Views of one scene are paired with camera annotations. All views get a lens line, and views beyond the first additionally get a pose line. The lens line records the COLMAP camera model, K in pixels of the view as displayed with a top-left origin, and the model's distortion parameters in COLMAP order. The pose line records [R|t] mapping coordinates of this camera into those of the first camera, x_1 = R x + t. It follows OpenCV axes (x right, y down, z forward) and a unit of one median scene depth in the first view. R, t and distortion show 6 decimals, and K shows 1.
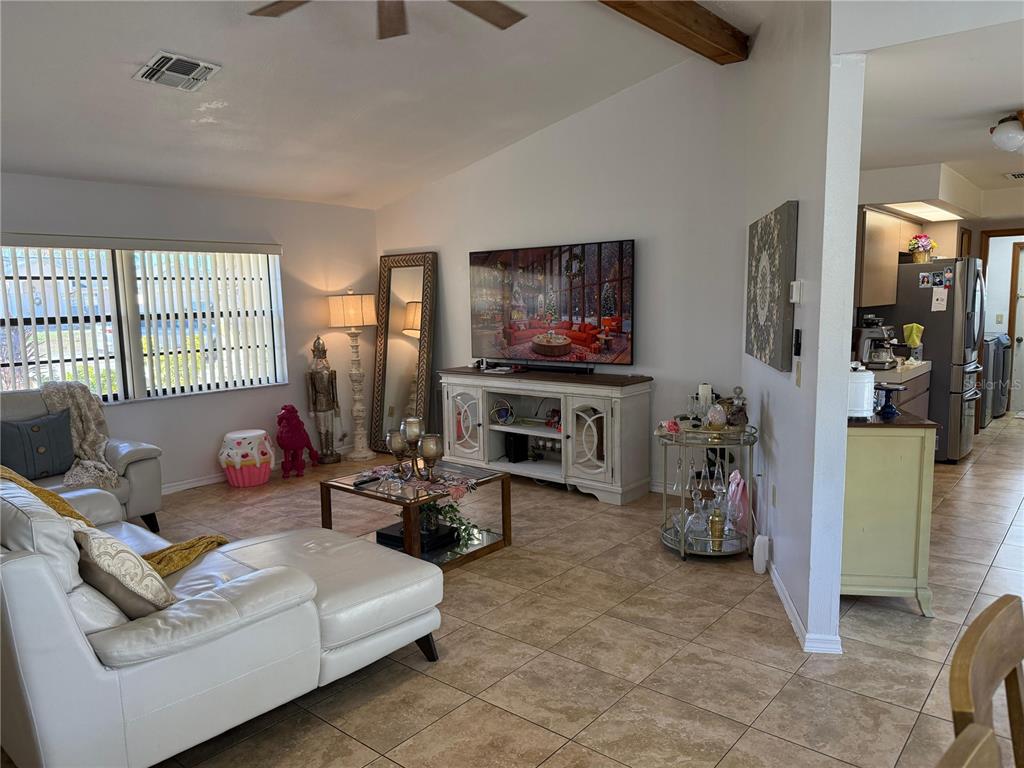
lens RADIAL K [[712.3, 0, 521.2], [0, 712.3, 396.5], [0, 0, 1]] dist [0.093654, -0.134241]
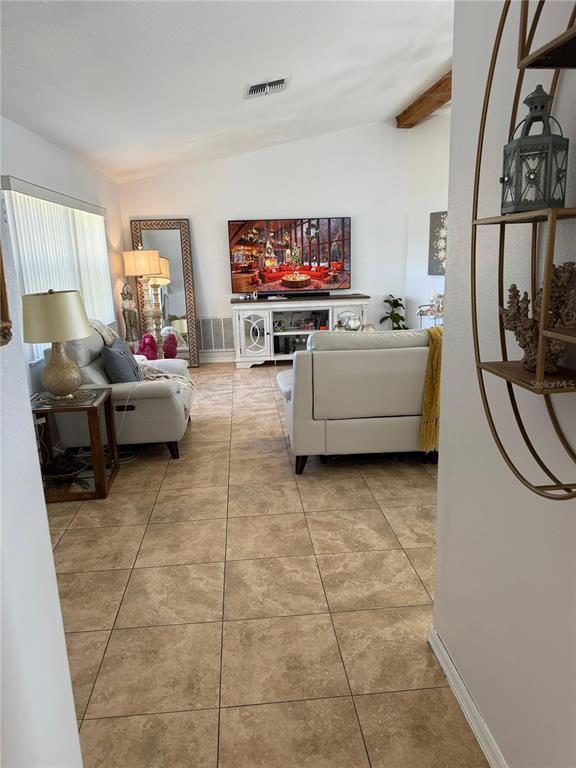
lens RADIAL K [[540.8, 0, 284.9], [0, 540.8, 387.3], [0, 0, 1]] dist [0.114256, -0.182081]
pose [[0.708050, -0.166374, 0.686283, -1.047587], [0.111713, 0.986002, 0.123778, 0.015106], [-0.697270, -0.010974, 0.716725, 0.134250]]
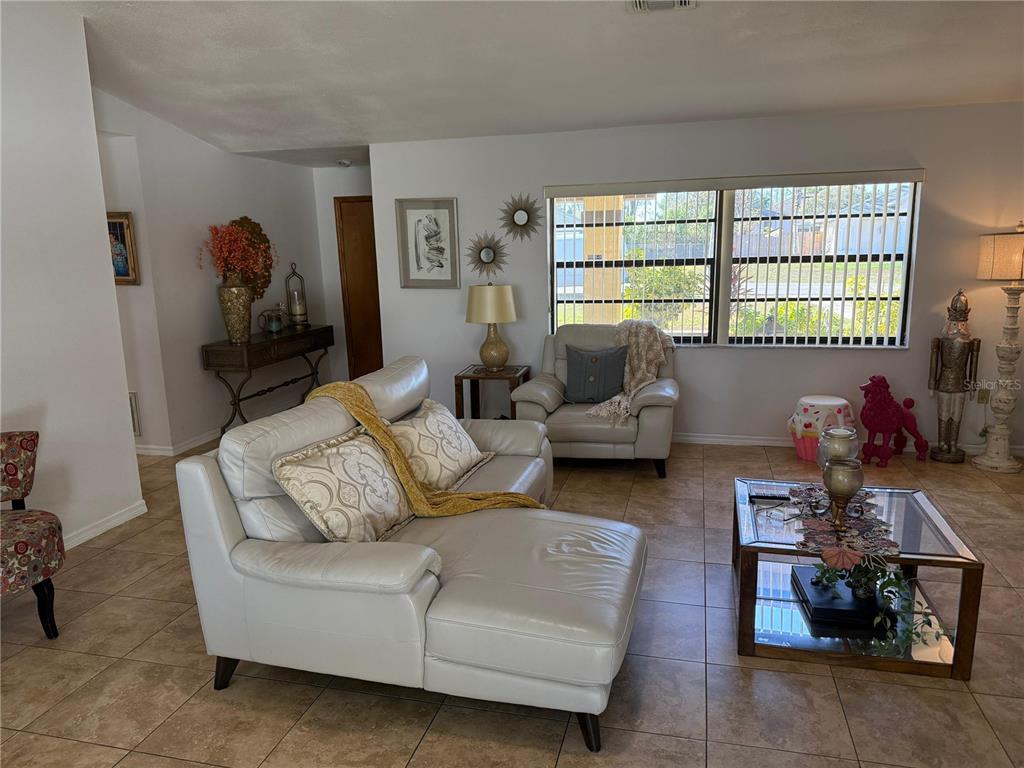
lens RADIAL K [[712.3, 0, 521.2], [0, 712.3, 396.5], [0, 0, 1]] dist [0.093654, -0.134241]
pose [[0.436047, 0.192050, -0.879193, 0.267534], [-0.113233, 0.980908, 0.158109, -0.060563], [0.892772, 0.030611, 0.449469, 0.373261]]
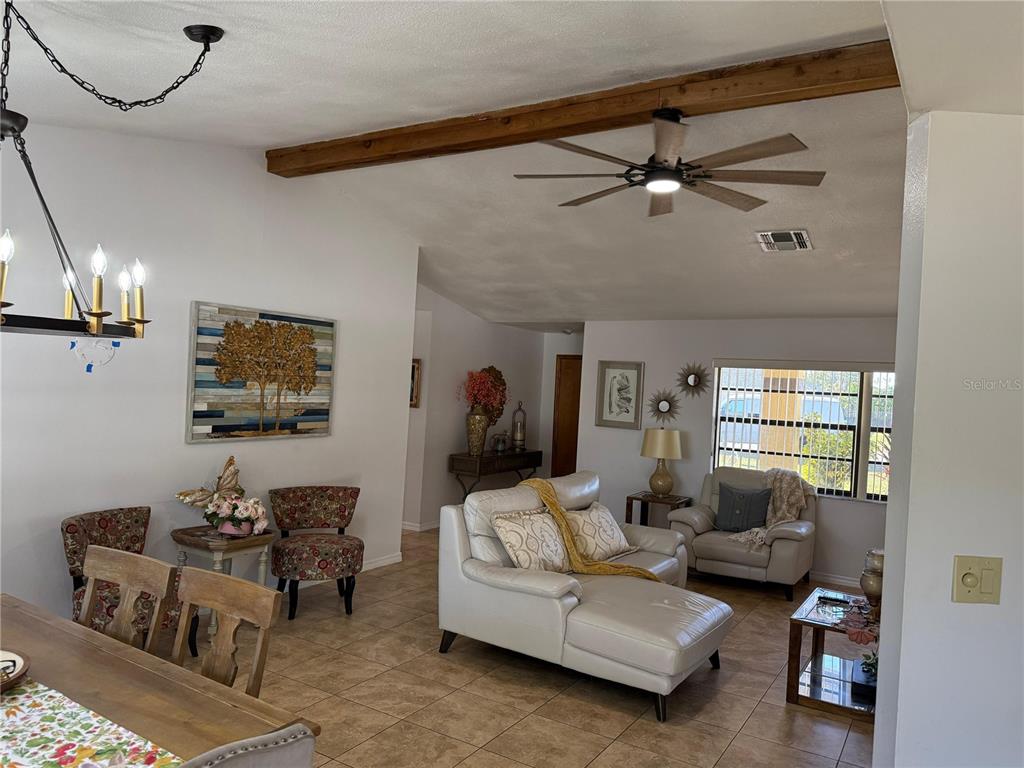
lens RADIAL K [[722.9, 0, 512.0], [0, 722.9, 384.0], [0, 0, 1]] dist [0.070677, -0.075838]
pose [[0.134994, 0.017601, -0.990690, 0.630398], [-0.197312, 0.980295, -0.009470, -0.065096], [0.971002, 0.196753, 0.135806, 0.318103]]
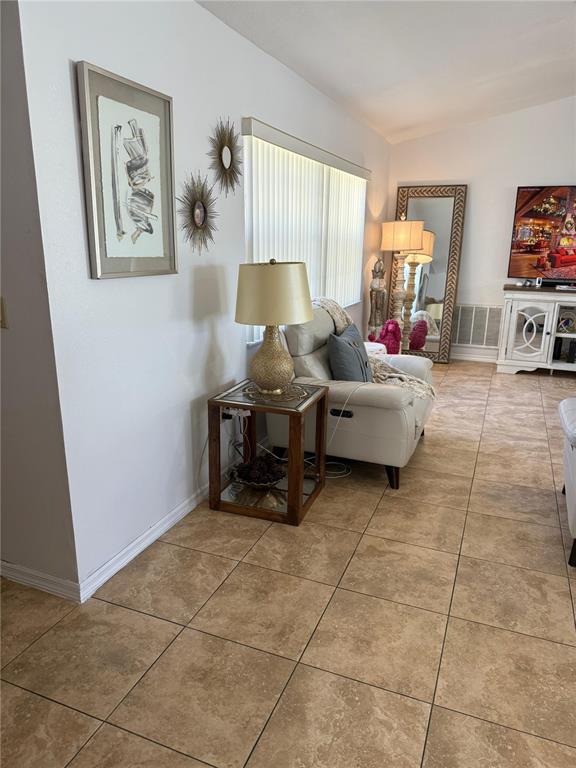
lens RADIAL K [[540.8, 0, 284.9], [0, 540.8, 387.3], [0, 0, 1]] dist [0.114256, -0.182081]
pose [[0.950843, -0.050599, 0.305511, -0.930874], [0.010338, 0.991198, 0.131987, 0.003154], [-0.309500, -0.122340, 0.942997, 0.288172]]
